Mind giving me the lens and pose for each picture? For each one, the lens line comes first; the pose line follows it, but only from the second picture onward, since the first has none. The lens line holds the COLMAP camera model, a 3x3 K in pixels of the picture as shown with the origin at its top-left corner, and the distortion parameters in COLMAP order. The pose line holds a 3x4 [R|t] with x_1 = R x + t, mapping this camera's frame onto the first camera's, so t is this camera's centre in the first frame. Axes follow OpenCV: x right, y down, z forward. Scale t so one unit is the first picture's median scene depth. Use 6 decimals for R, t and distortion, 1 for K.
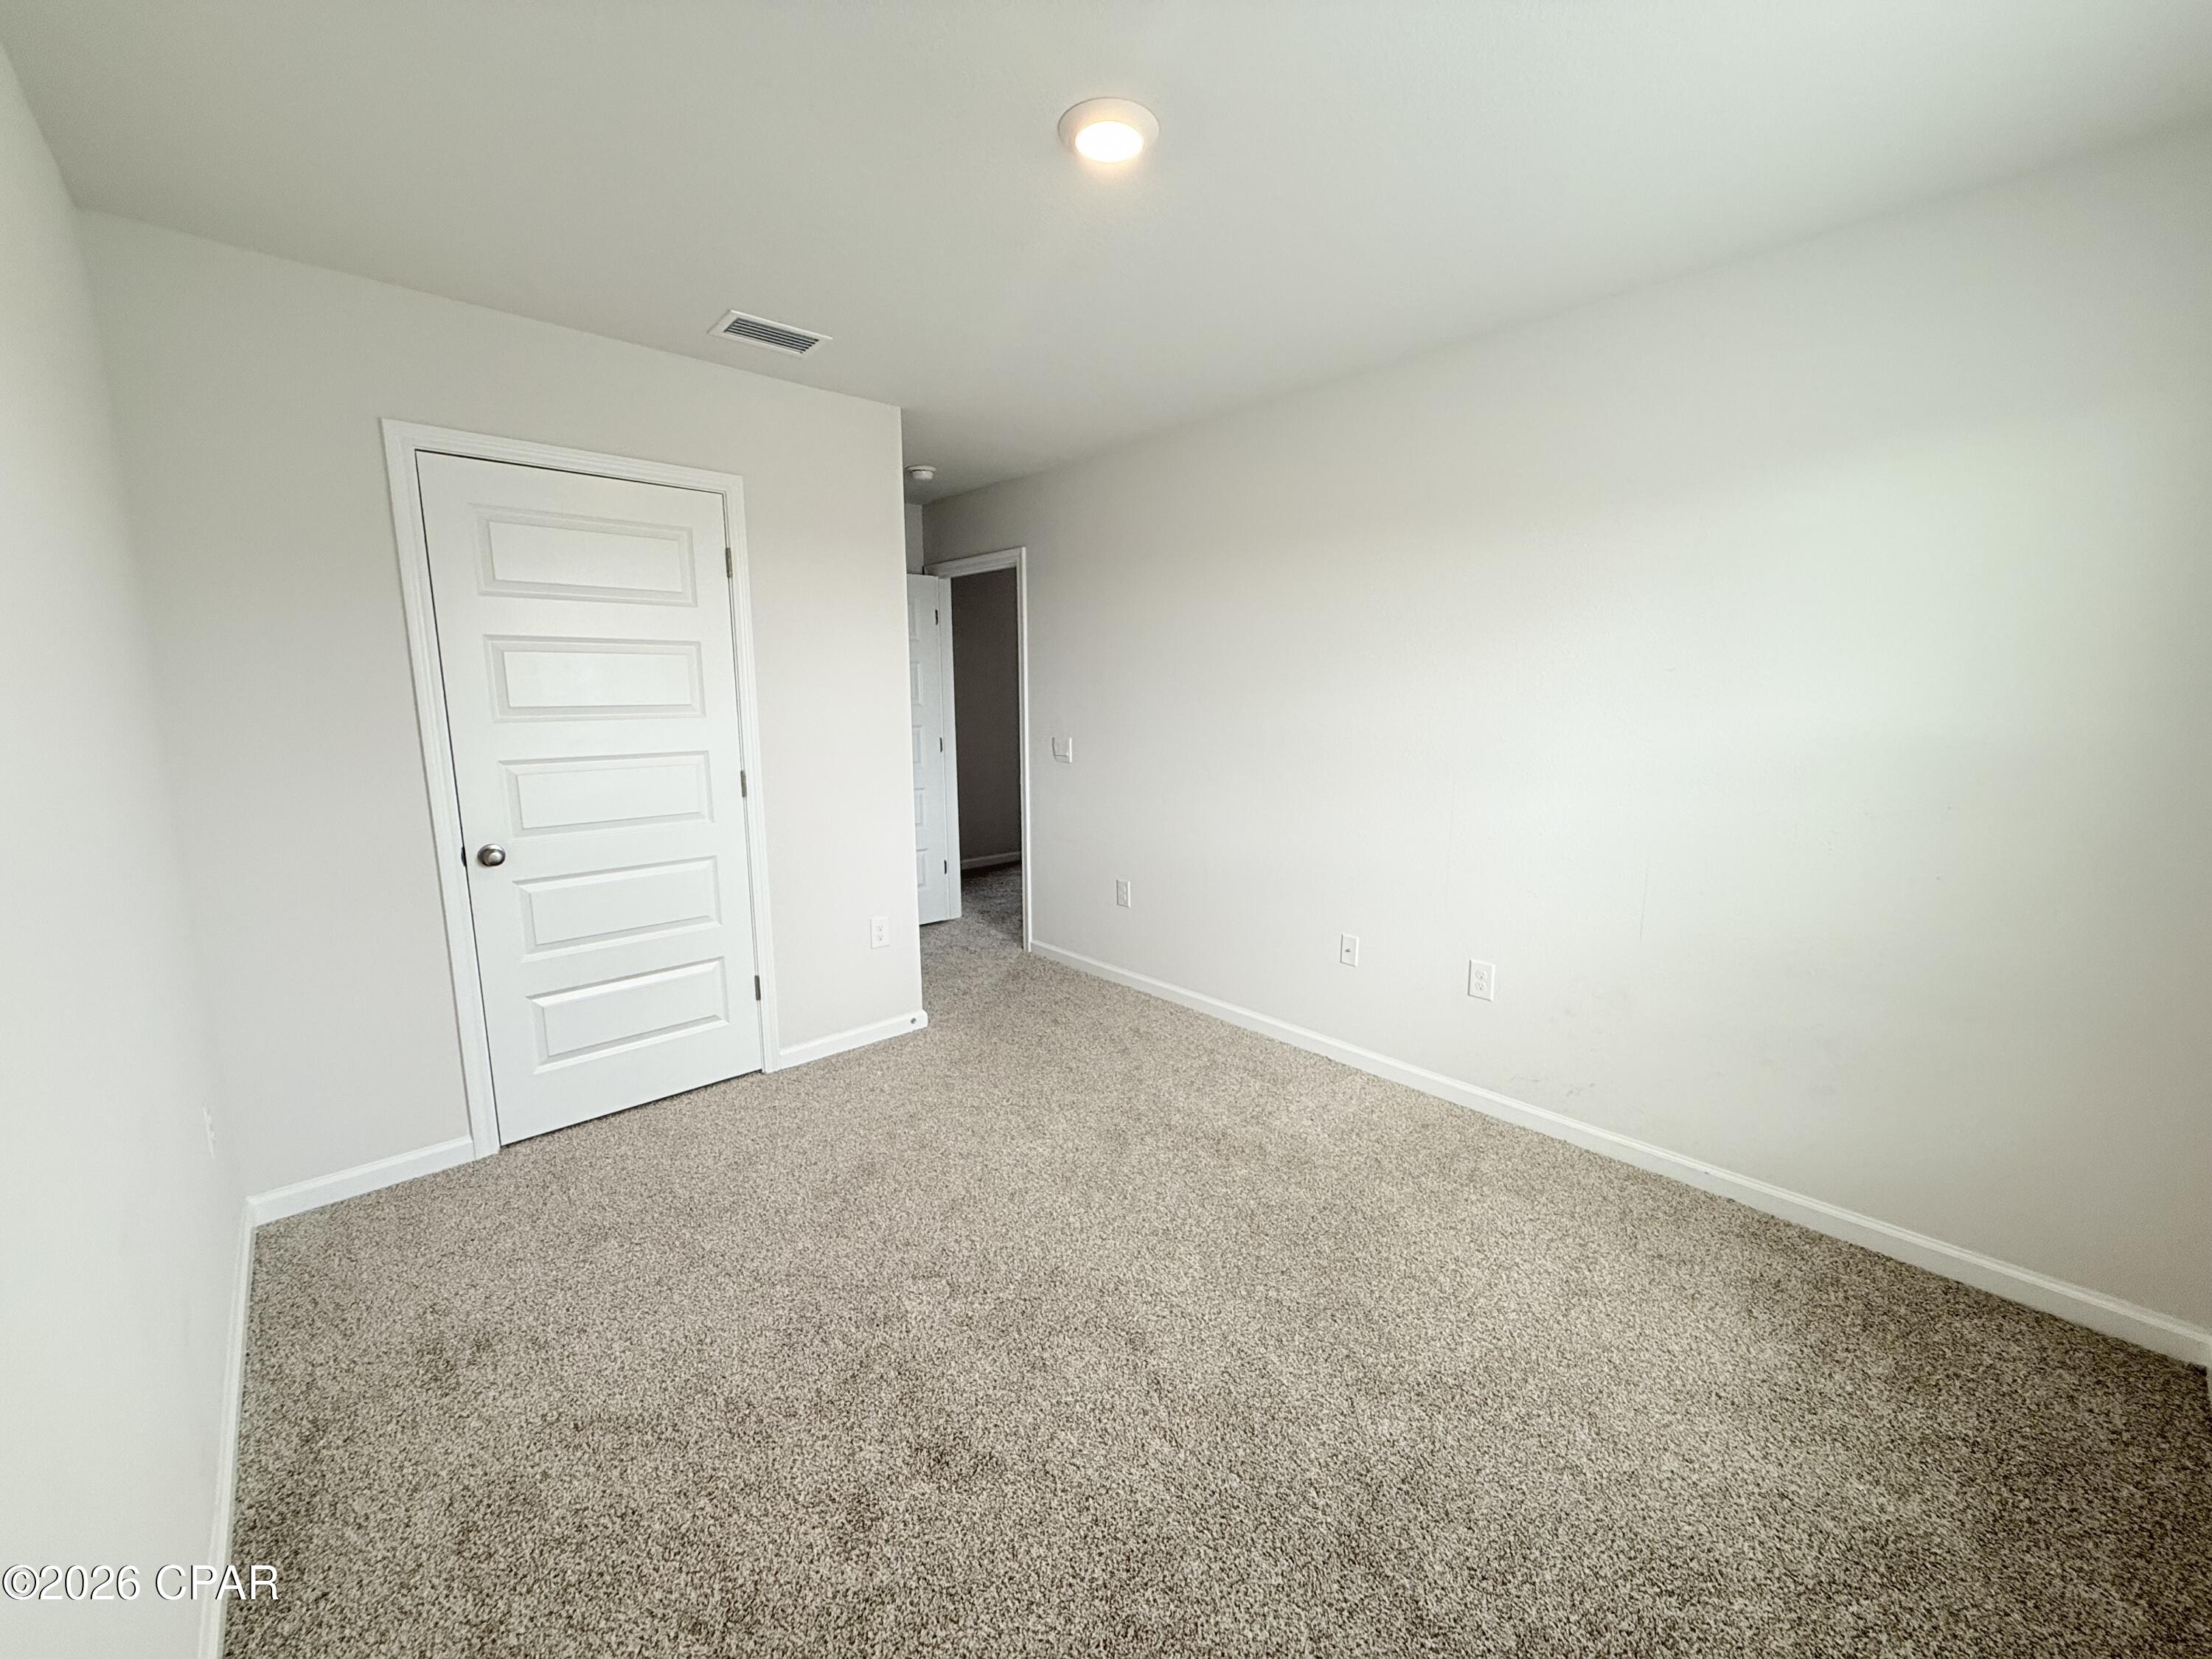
lens RADIAL K [[873.7, 0, 1099.3], [0, 873.7, 829.7], [0, 0, 1]] dist [-0.000527, 0.000178]
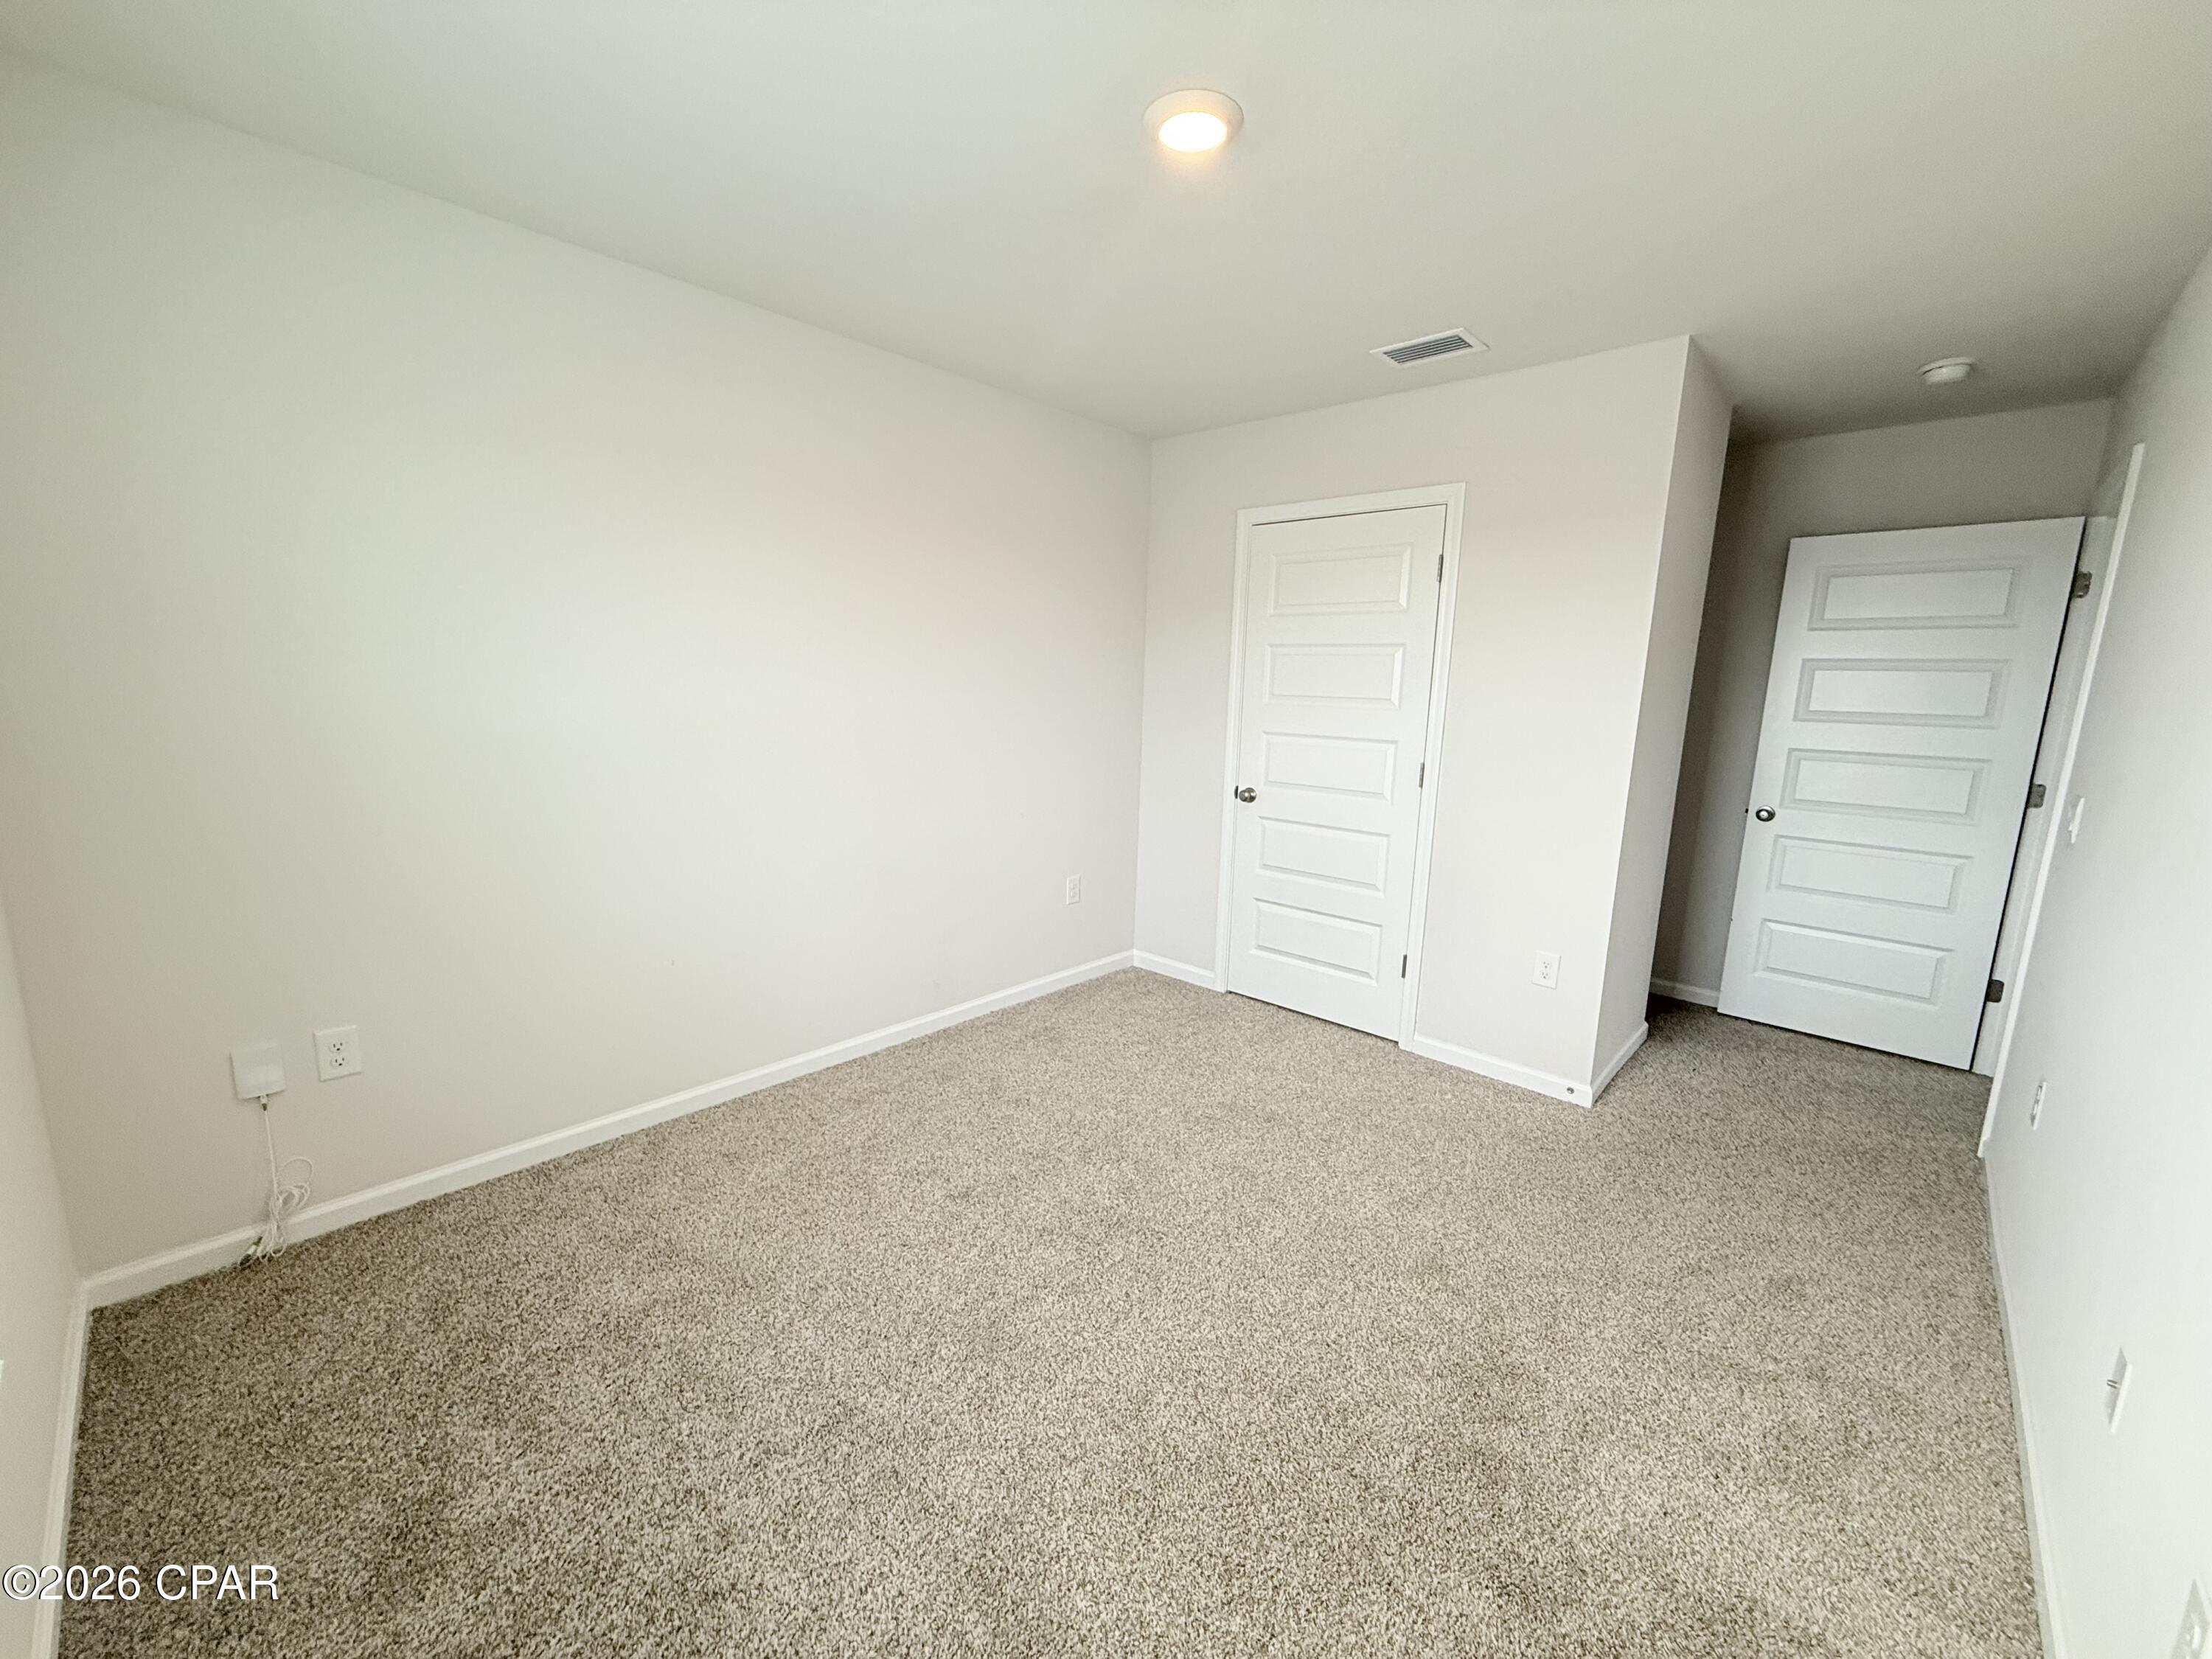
lens RADIAL K [[873.7, 0, 1099.2], [0, 873.7, 831.4], [0, 0, 1]] dist [-0.000527, 0.000178]
pose [[0.087602, 0.177623, -0.980192, 0.623546], [-0.187782, 0.969278, 0.158863, -0.082467], [0.978296, 0.170145, 0.118265, 0.503828]]
